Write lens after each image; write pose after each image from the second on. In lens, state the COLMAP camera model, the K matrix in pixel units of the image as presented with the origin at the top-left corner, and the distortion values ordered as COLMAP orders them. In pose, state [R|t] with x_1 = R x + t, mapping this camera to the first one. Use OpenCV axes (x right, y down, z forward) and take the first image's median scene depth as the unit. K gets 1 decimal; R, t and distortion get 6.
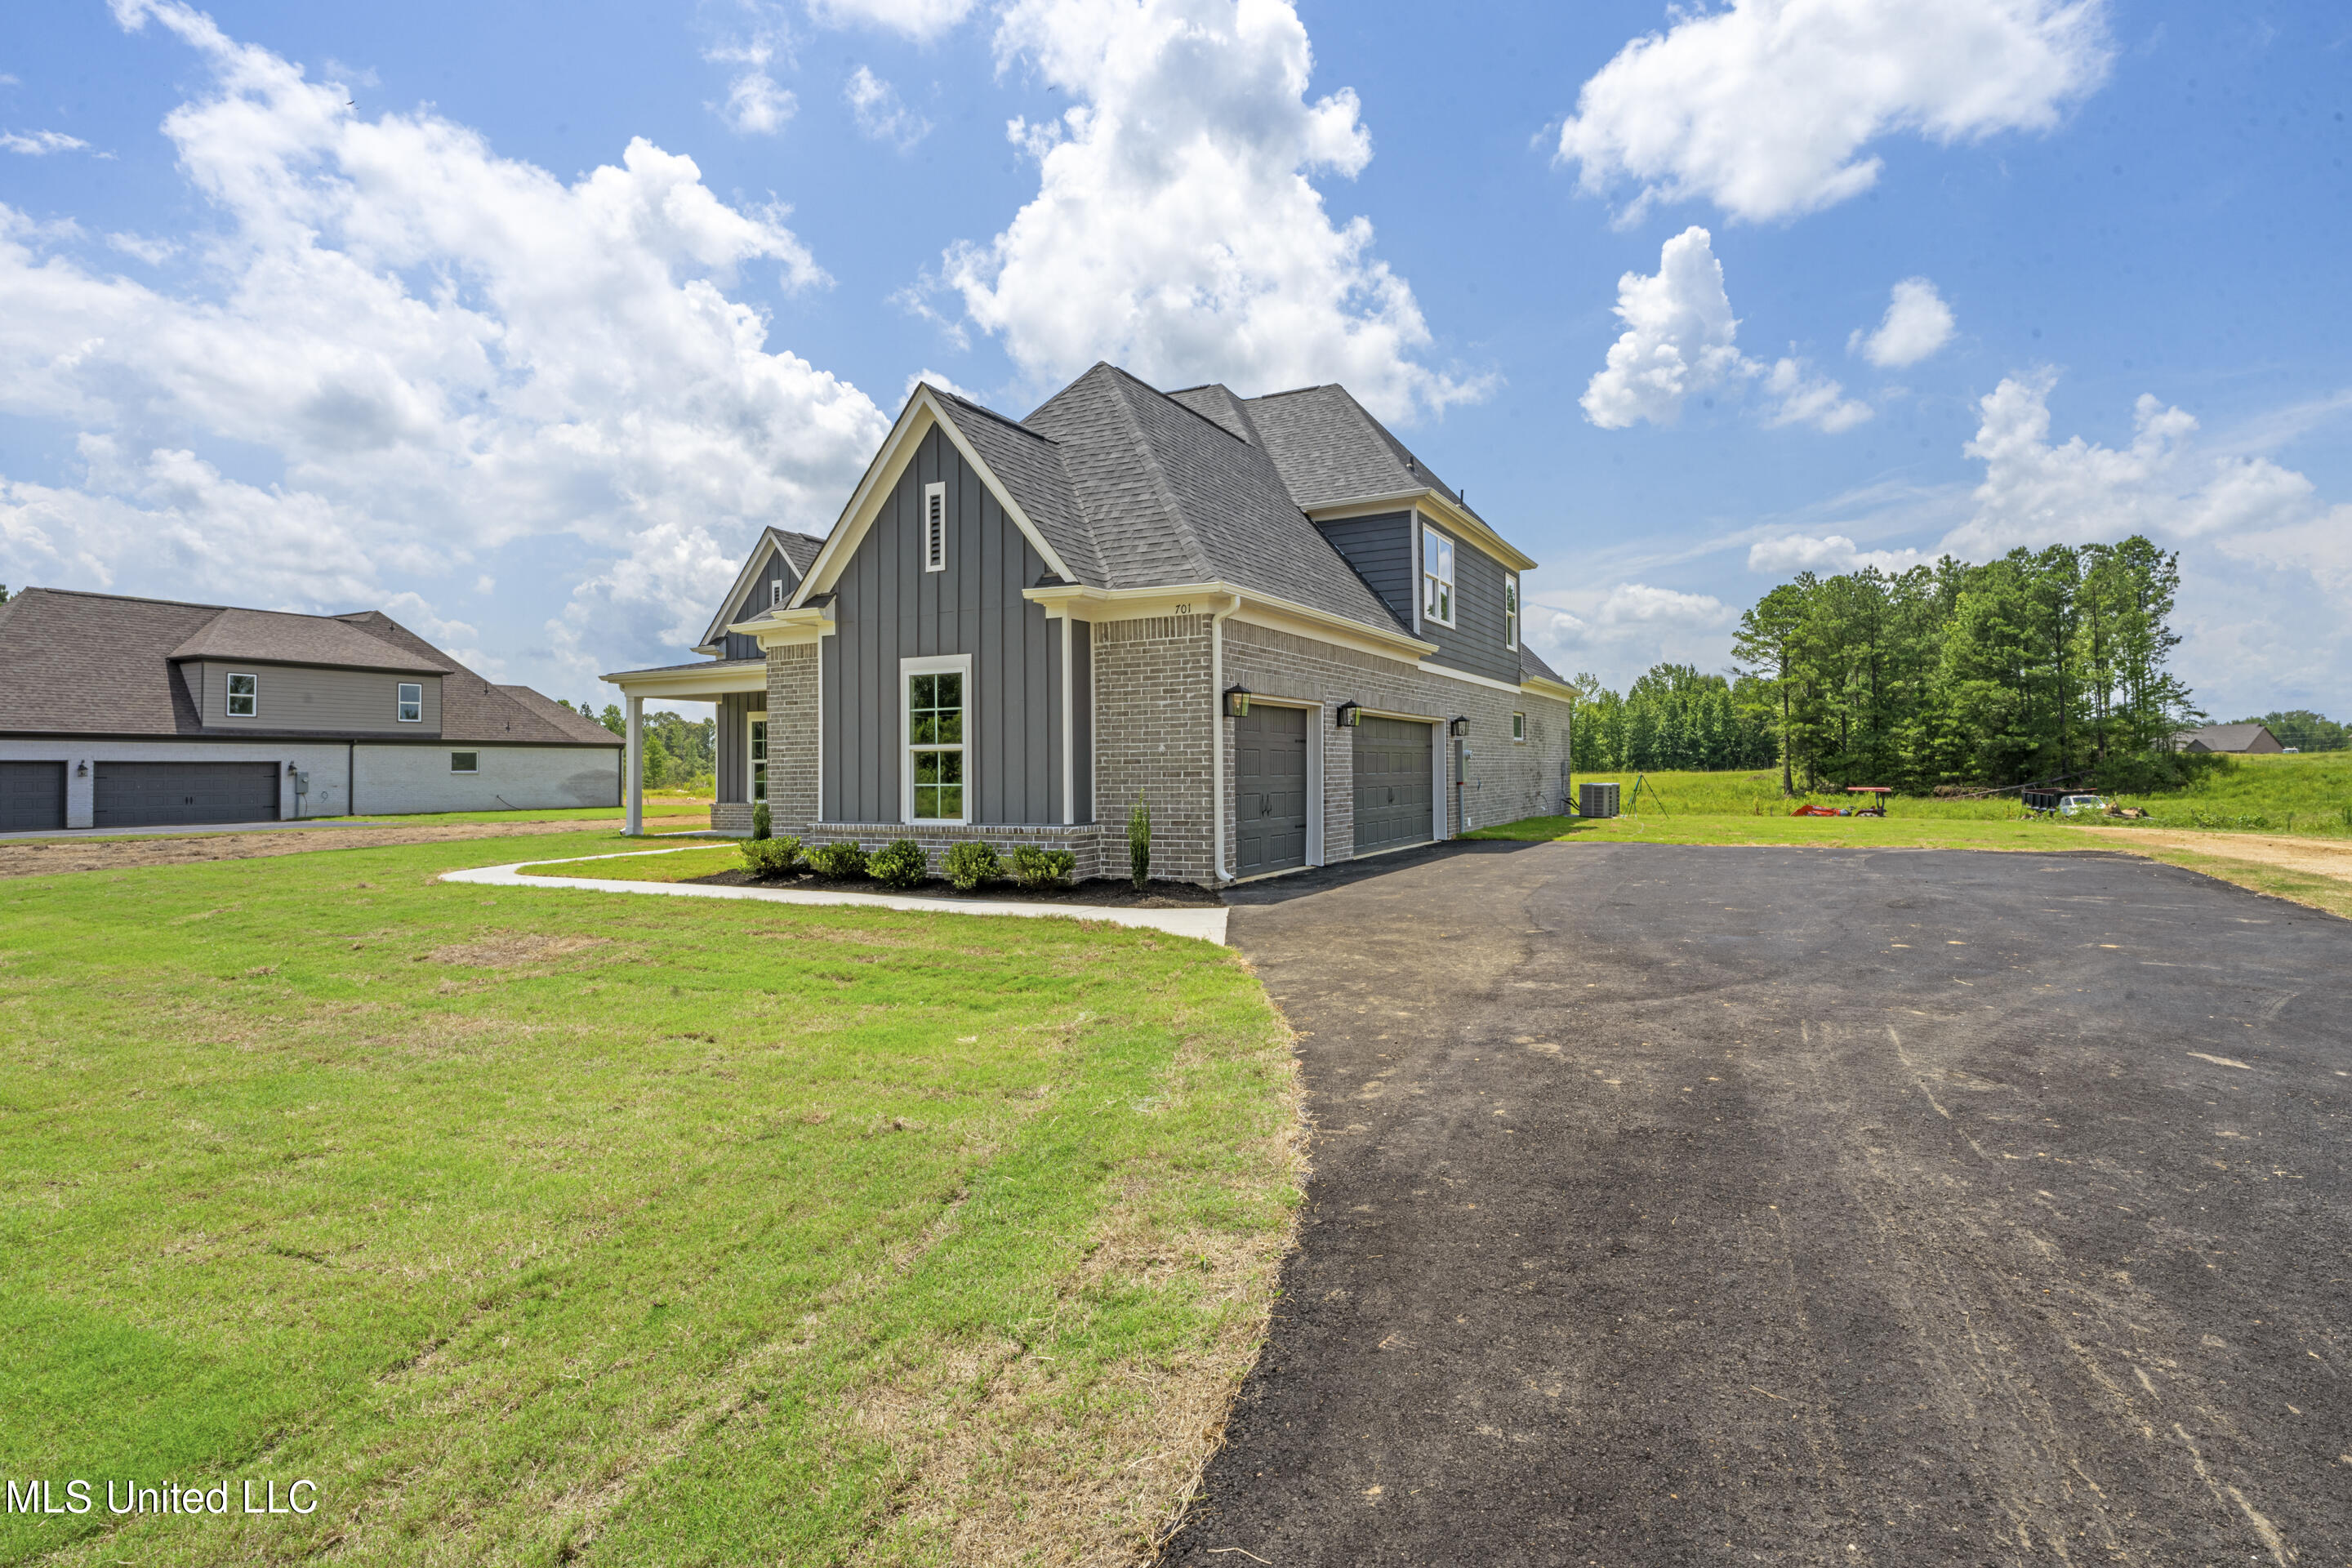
lens RADIAL K [[1199.7, 0, 1174.9], [0, 1199.7, 770.2], [0, 0, 1]] dist [-0.009973, -0.000420]
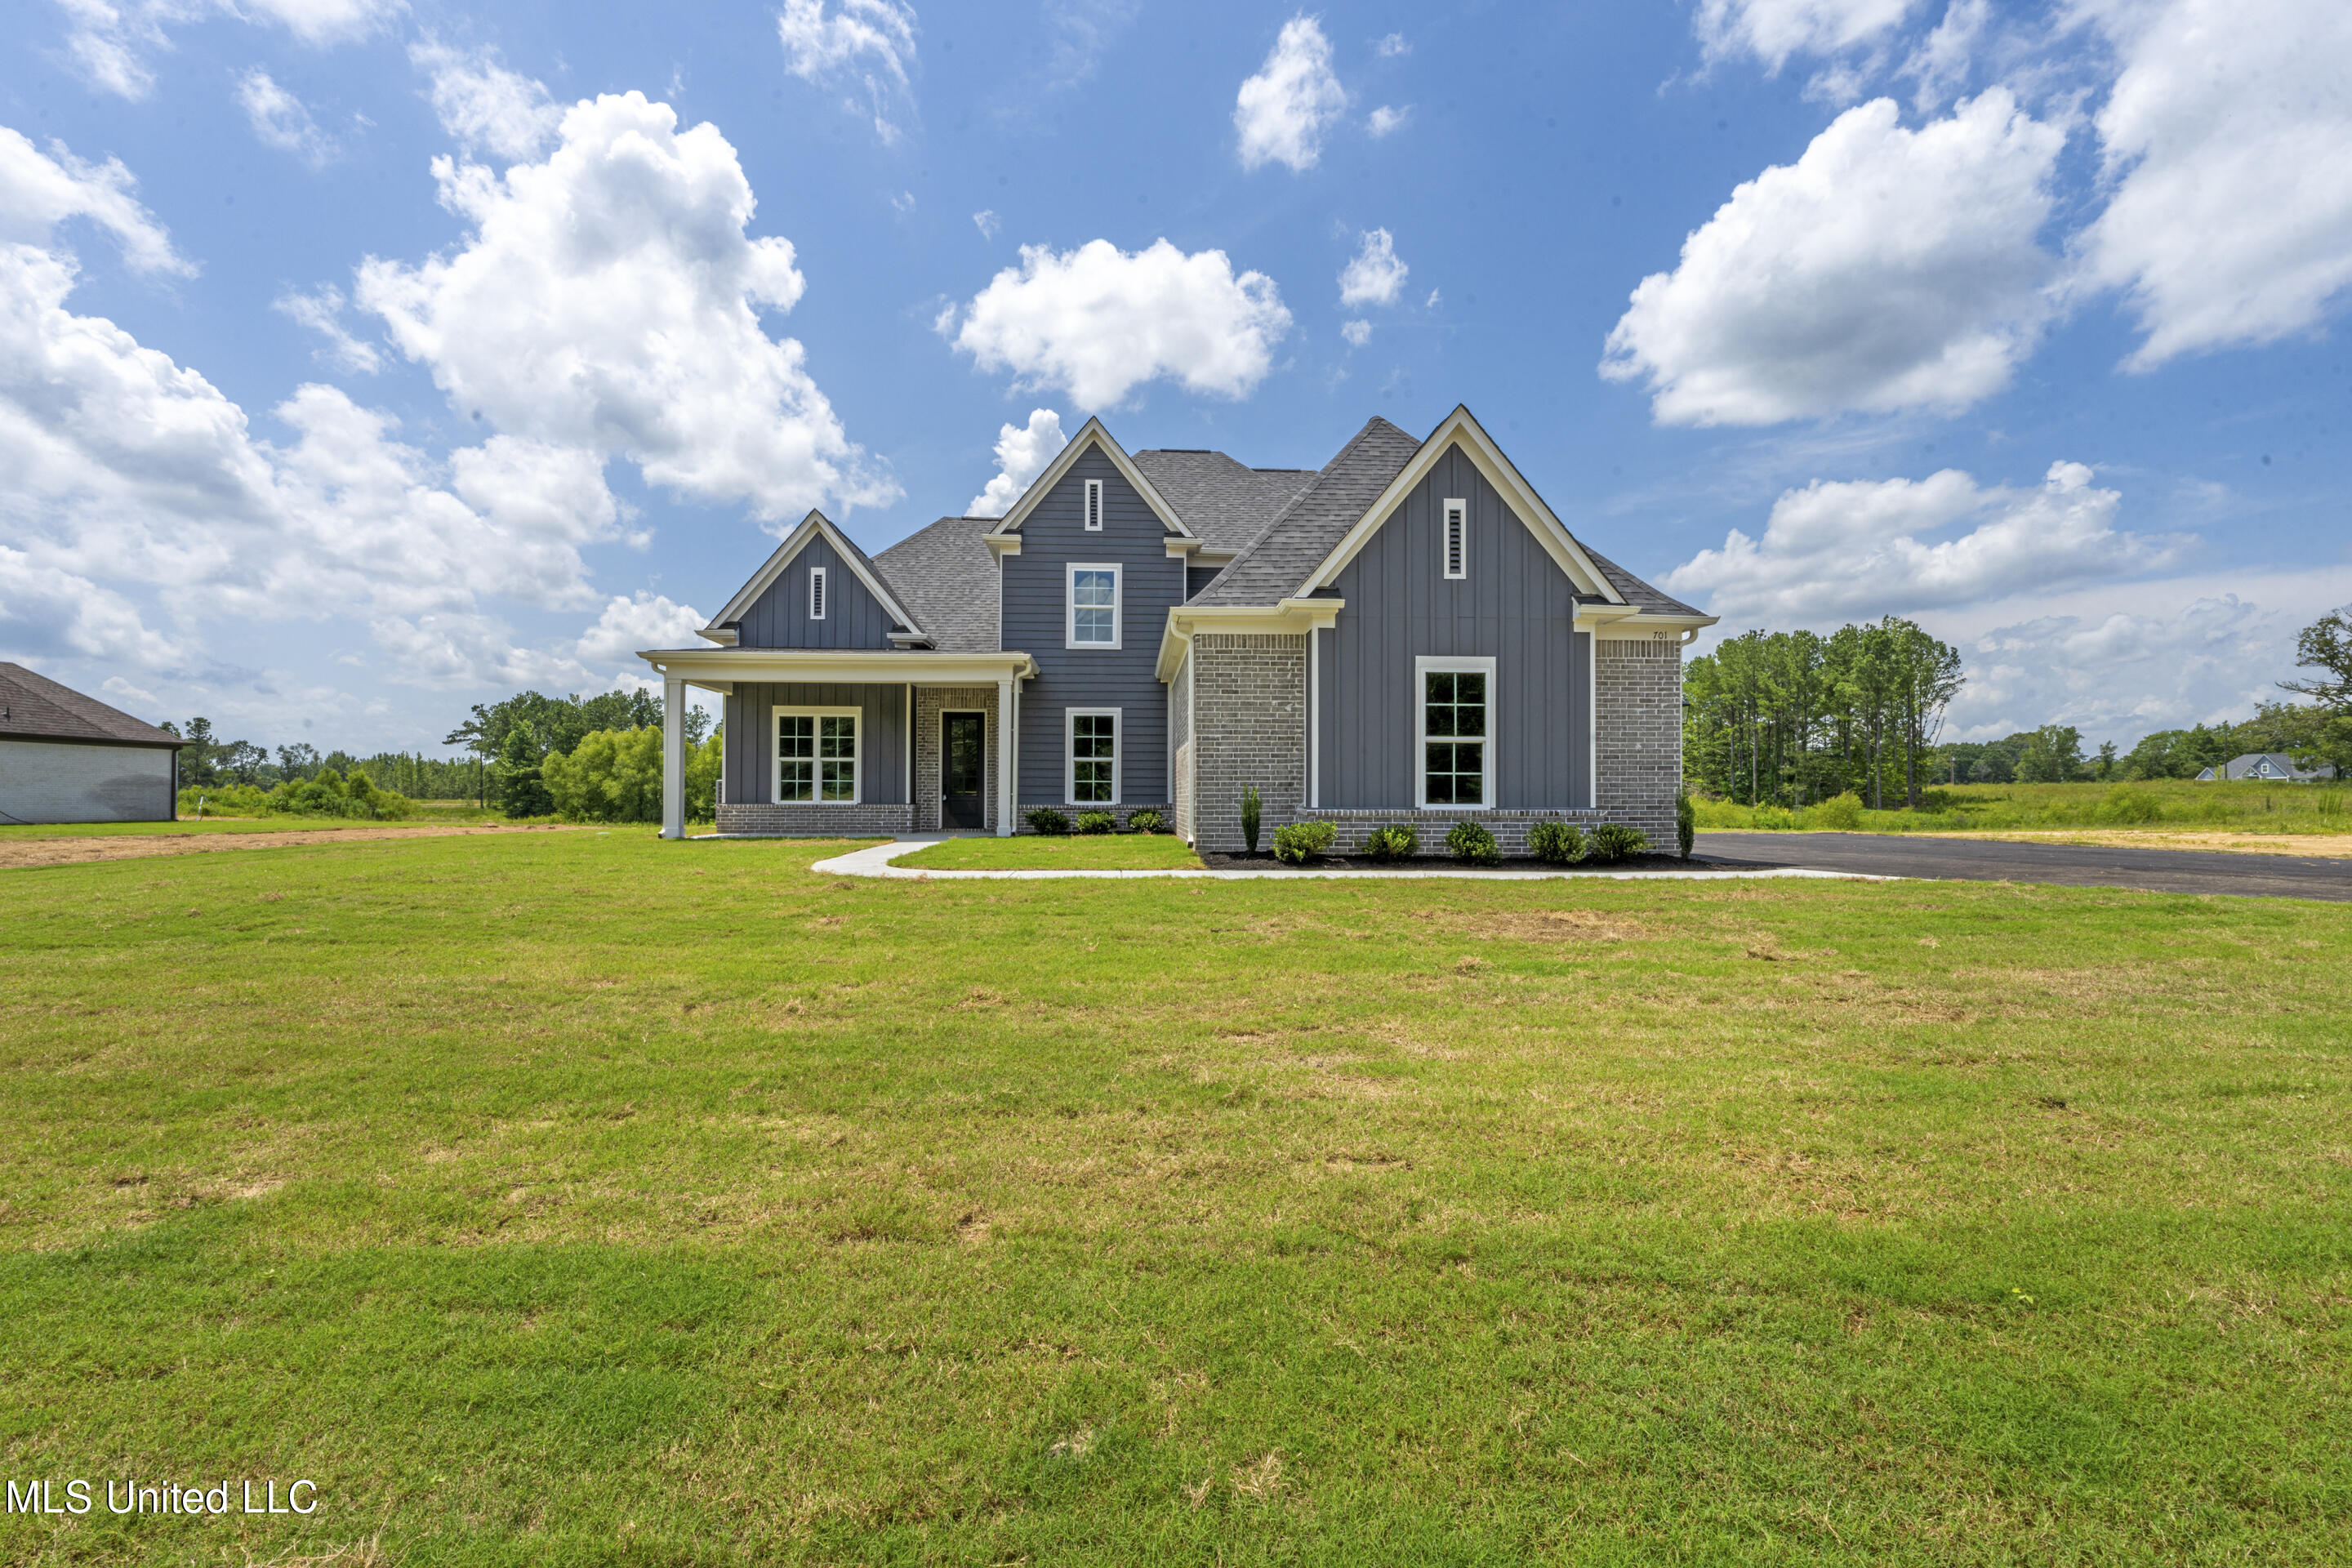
lens RADIAL K [[956.0, 0, 1179.5], [0, 956.0, 744.1], [0, 0, 1]] dist [-0.028779, 0.000075]
pose [[0.845574, 0.040657, 0.532308, -0.476048], [-0.009610, 0.998093, -0.060968, 0.022158], [-0.533772, 0.046437, 0.844352, 0.220561]]
